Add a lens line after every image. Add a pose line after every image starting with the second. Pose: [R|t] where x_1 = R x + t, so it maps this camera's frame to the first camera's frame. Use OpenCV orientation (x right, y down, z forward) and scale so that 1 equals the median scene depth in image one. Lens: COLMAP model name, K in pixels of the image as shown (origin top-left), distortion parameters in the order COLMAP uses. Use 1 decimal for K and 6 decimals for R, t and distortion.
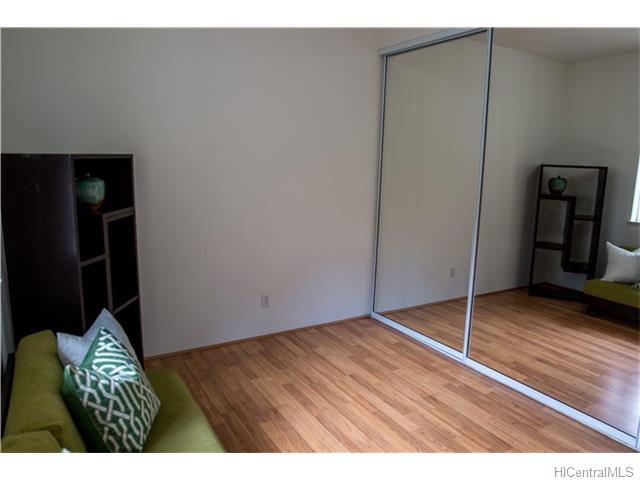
lens RADIAL K [[459.4, 0, 320.0], [0, 459.4, 240.0], [0, 0, 1]] dist [-0.003949, -0.000580]
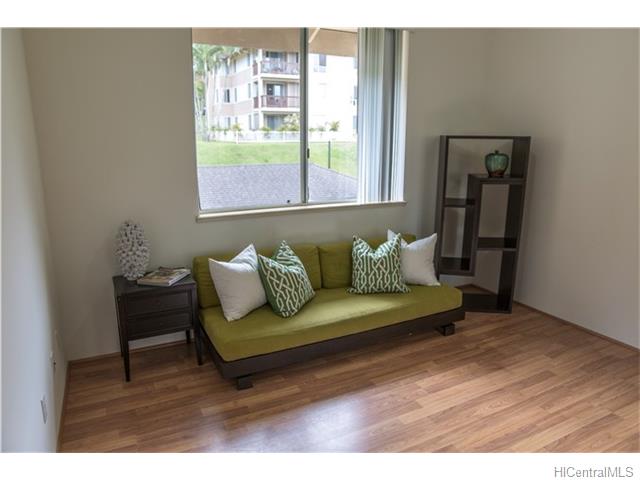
lens RADIAL K [[426.3, 0, 320.0], [0, 426.3, 240.0], [0, 0, 1]] dist [0.000839, 0.000333]
pose [[-0.075386, 0.203021, -0.976268, 0.930736], [-0.170991, 0.961920, 0.213241, -0.075875], [0.982384, 0.183009, -0.037800, 0.593162]]
